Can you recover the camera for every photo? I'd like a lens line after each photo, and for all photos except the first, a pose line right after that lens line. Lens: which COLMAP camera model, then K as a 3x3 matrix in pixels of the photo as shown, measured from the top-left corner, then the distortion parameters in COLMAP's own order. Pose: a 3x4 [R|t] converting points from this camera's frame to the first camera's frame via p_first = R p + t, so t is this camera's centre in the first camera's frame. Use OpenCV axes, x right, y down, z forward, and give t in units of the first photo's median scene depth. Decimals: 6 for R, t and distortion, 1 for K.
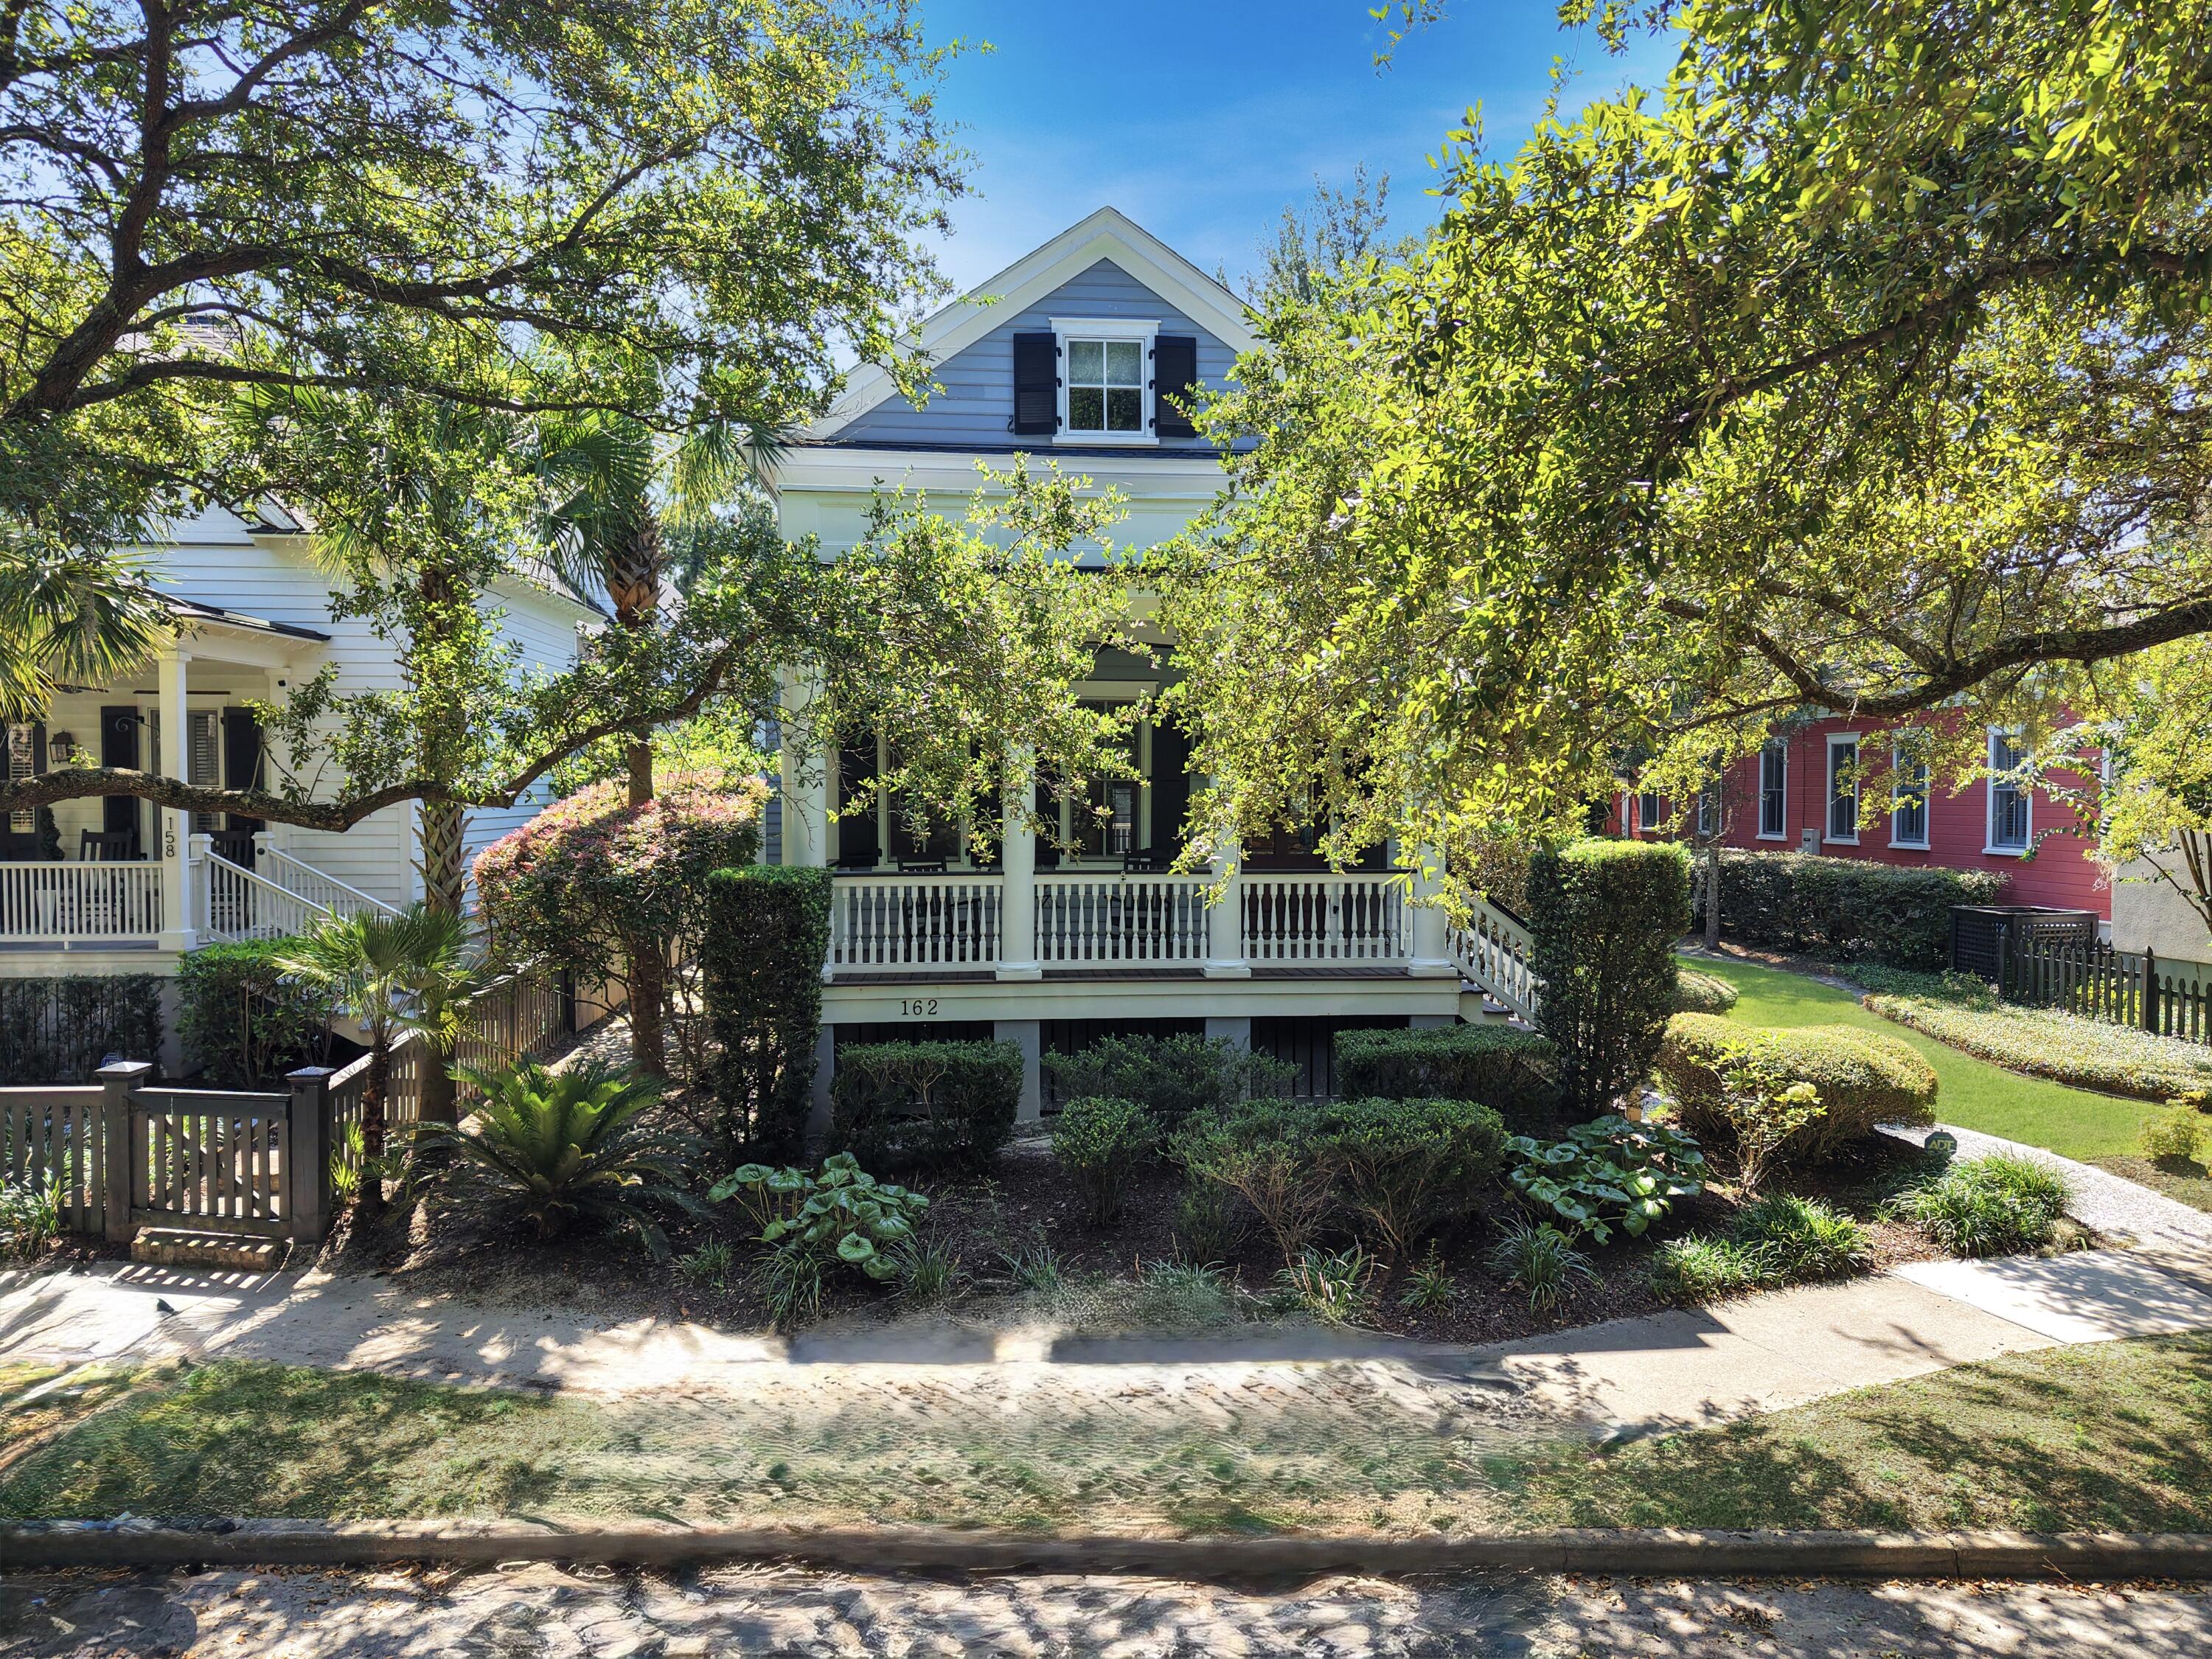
lens RADIAL K [[1576.6, 0, 1110.4], [0, 1576.6, 824.6], [0, 0, 1]] dist [-0.015050, 0.009245]
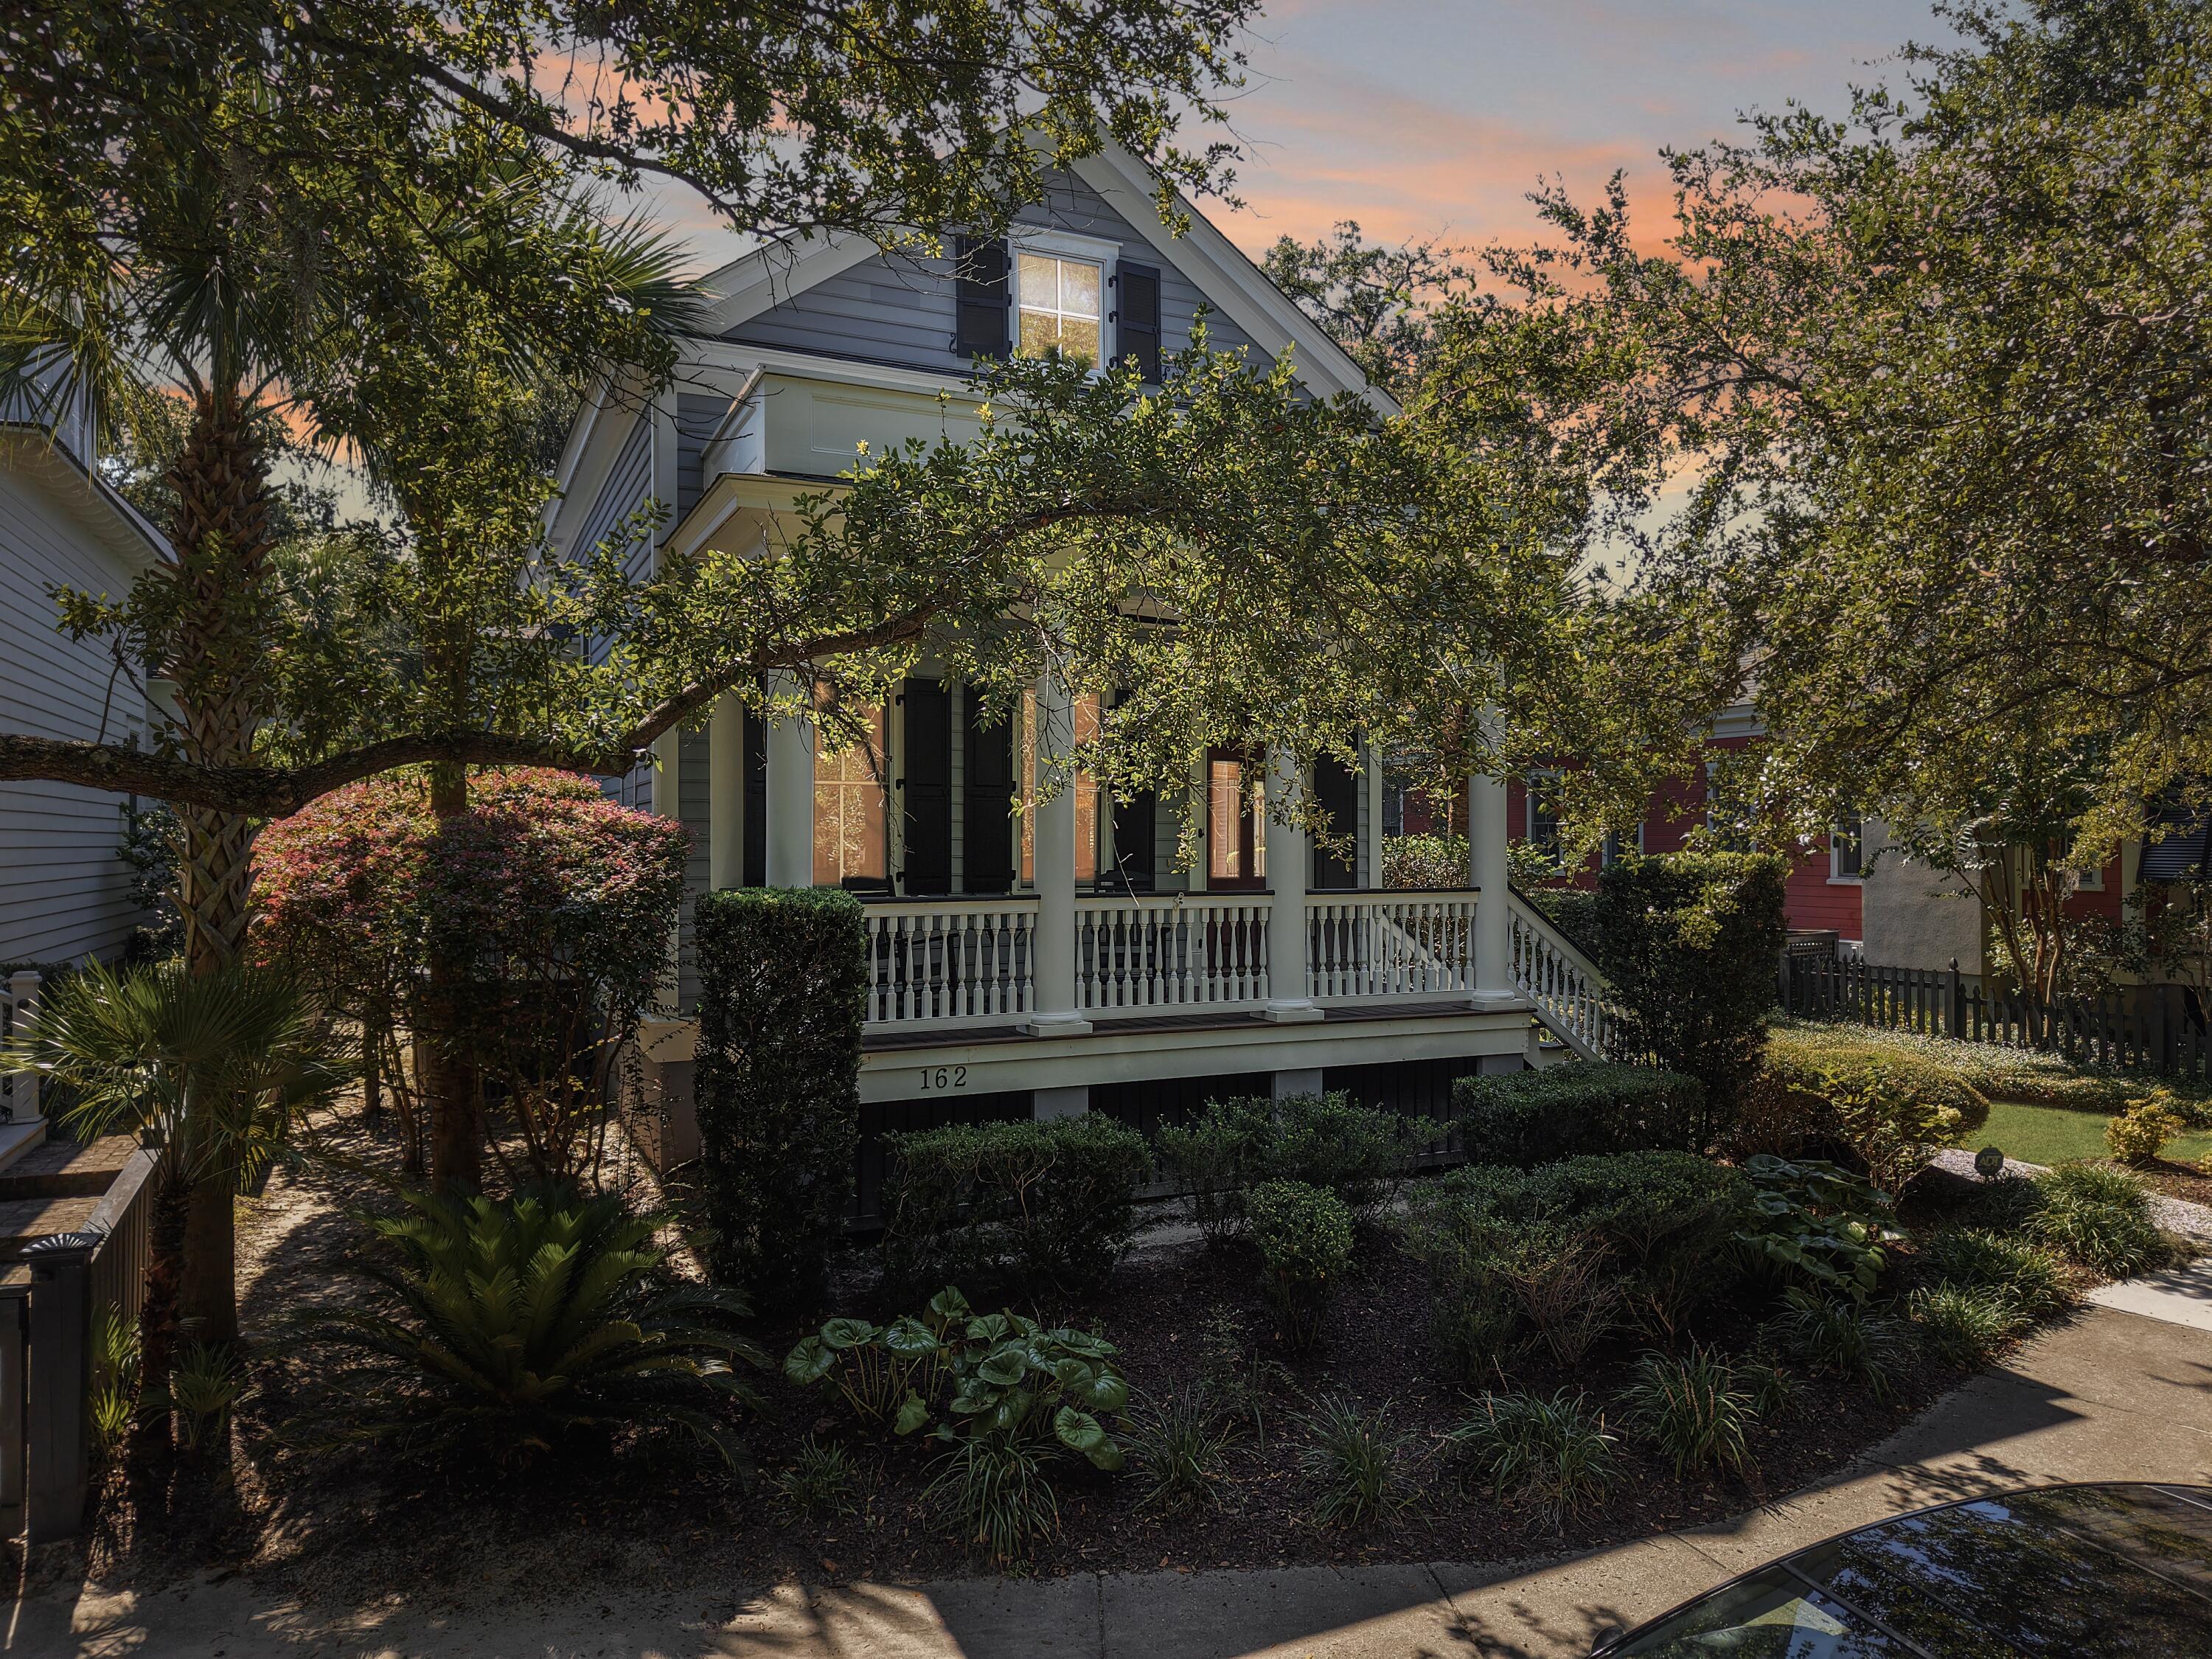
lens RADIAL K [[1576.6, 0, 1167.5], [0, 1576.6, 830.7], [0, 0, 1]] dist [-0.015050, 0.009245]
pose [[0.935011, 0.000492, 0.354618, -0.313275], [0.009772, 0.999584, -0.027153, 0.022228], [-0.354484, 0.028853, 0.934617, 0.285777]]
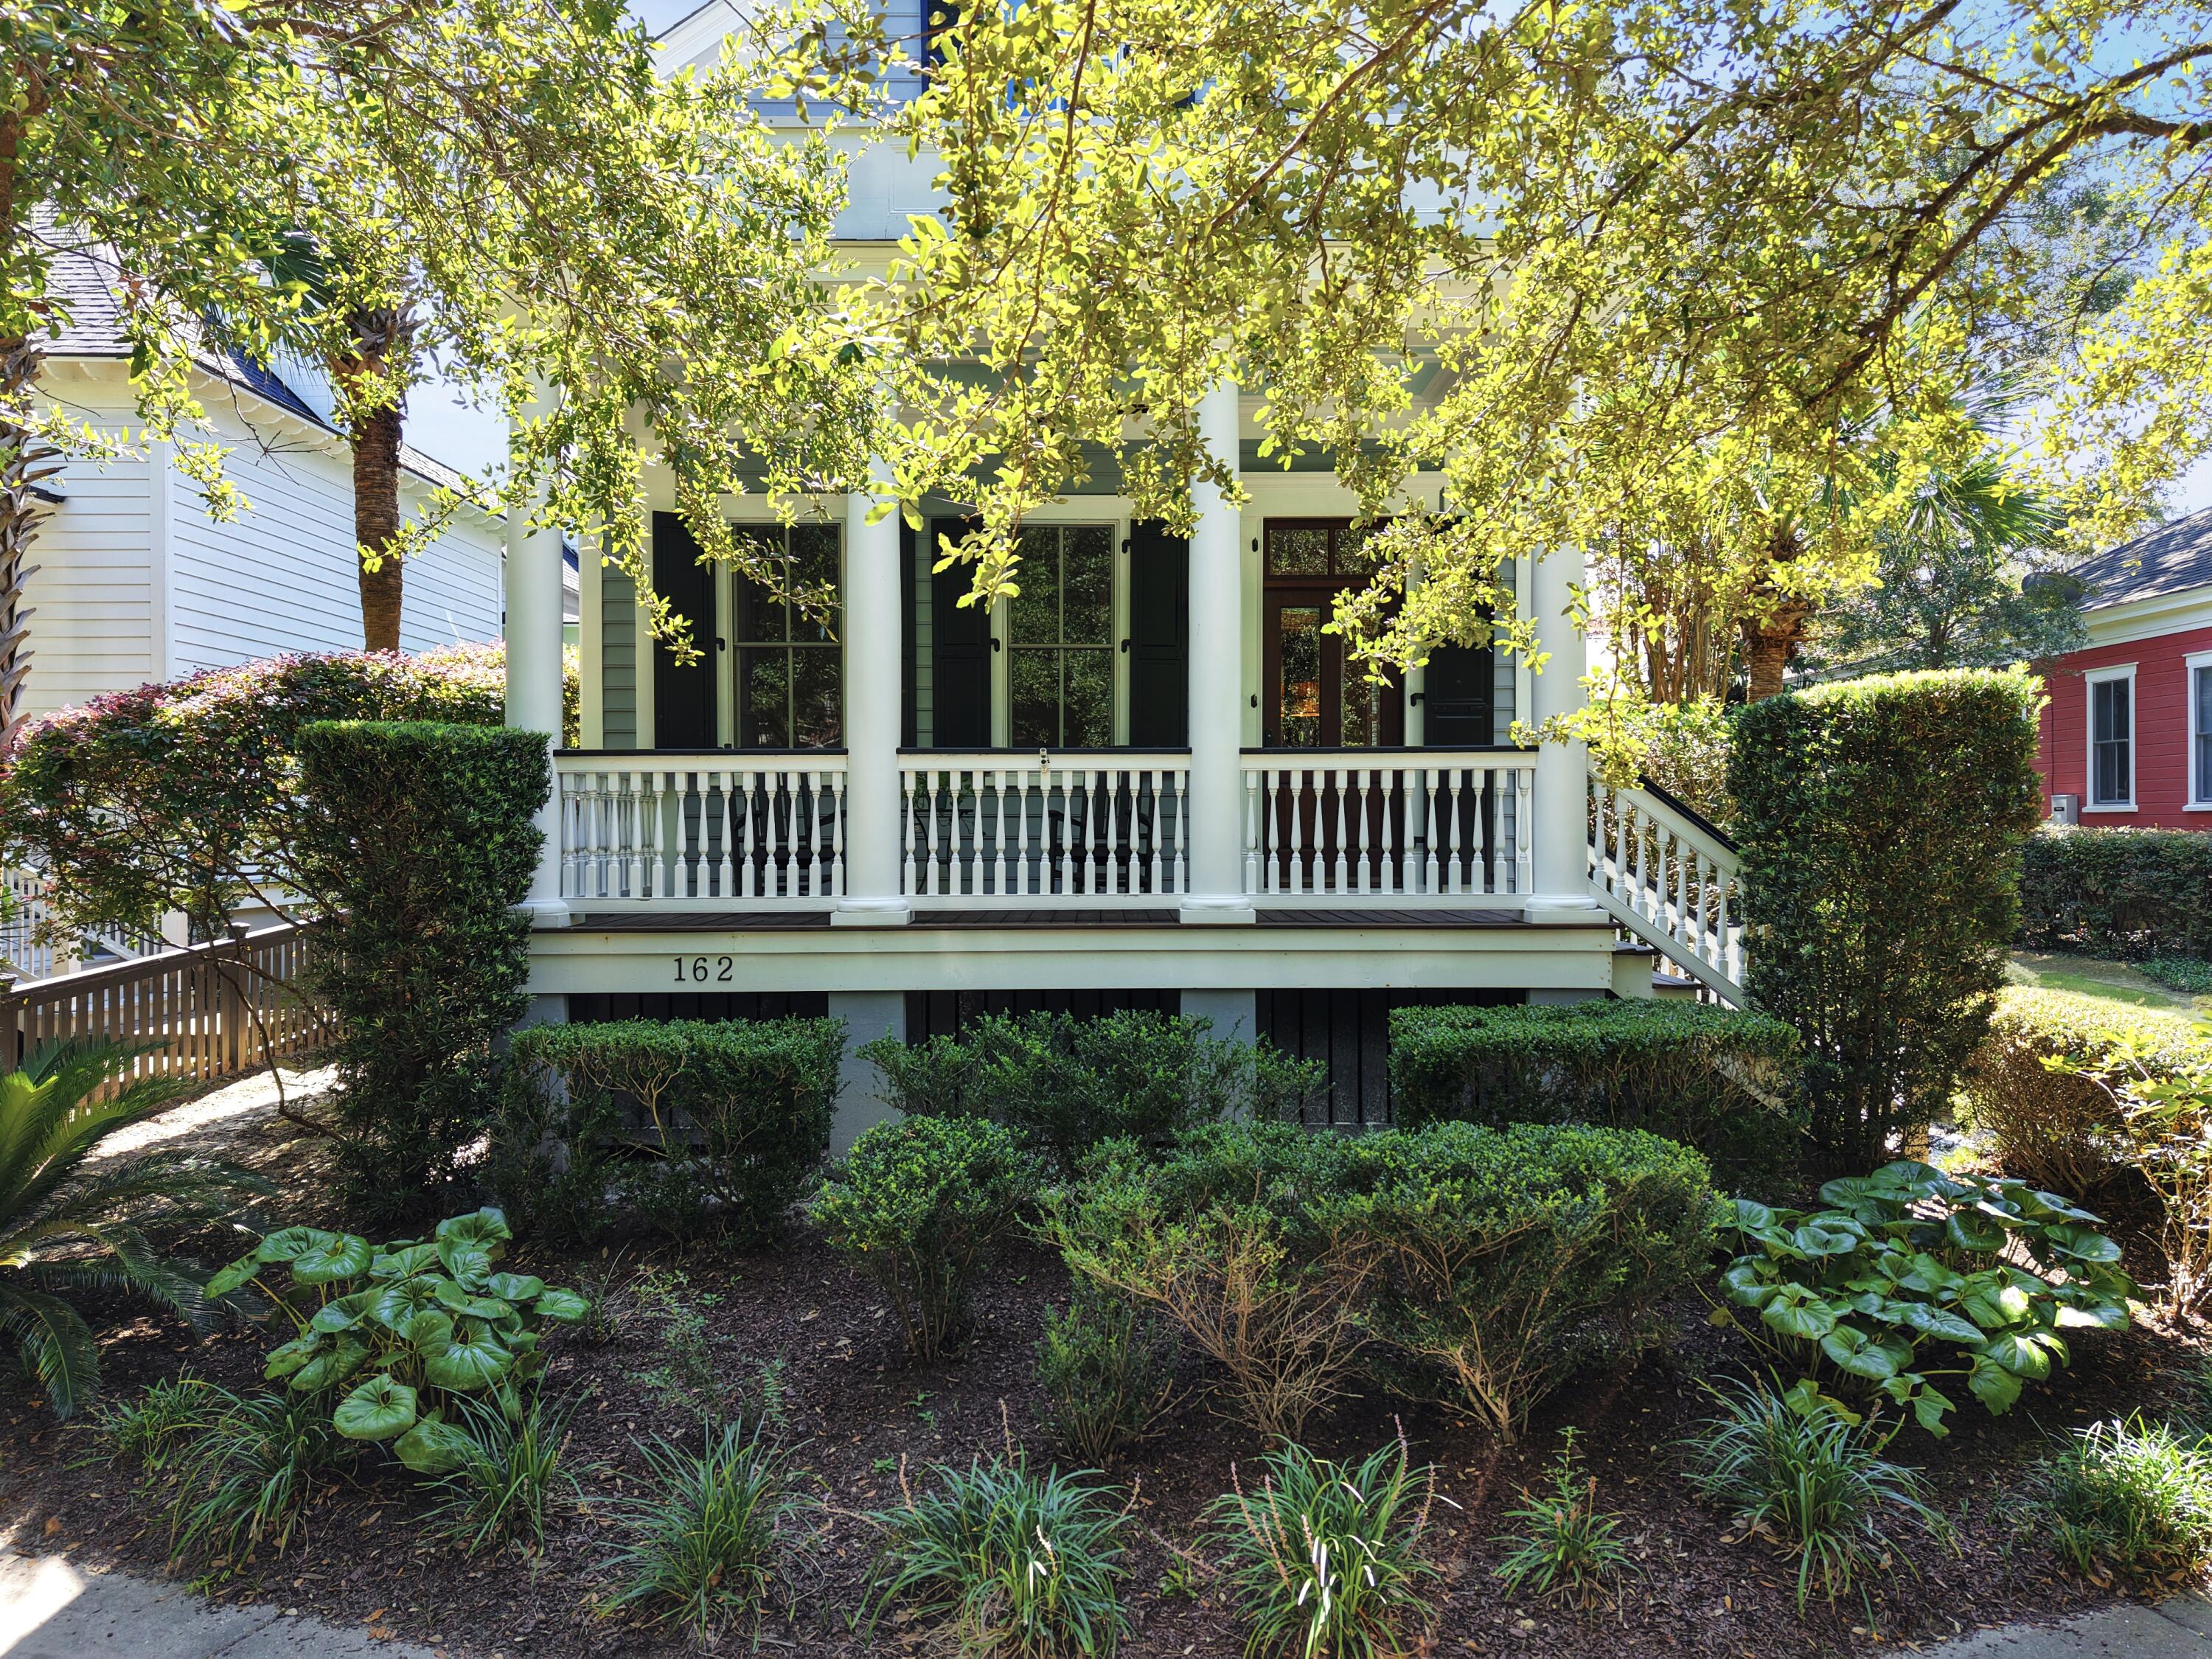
lens RADIAL K [[1576.6, 0, 1099.9], [0, 1576.6, 834.3], [0, 0, 1]] dist [-0.015050, 0.009245]
pose [[0.996298, -0.004071, -0.085870, 0.091139], [0.002349, 0.999794, -0.020142, 0.083694], [0.085934, 0.019866, 0.996103, 0.443781]]
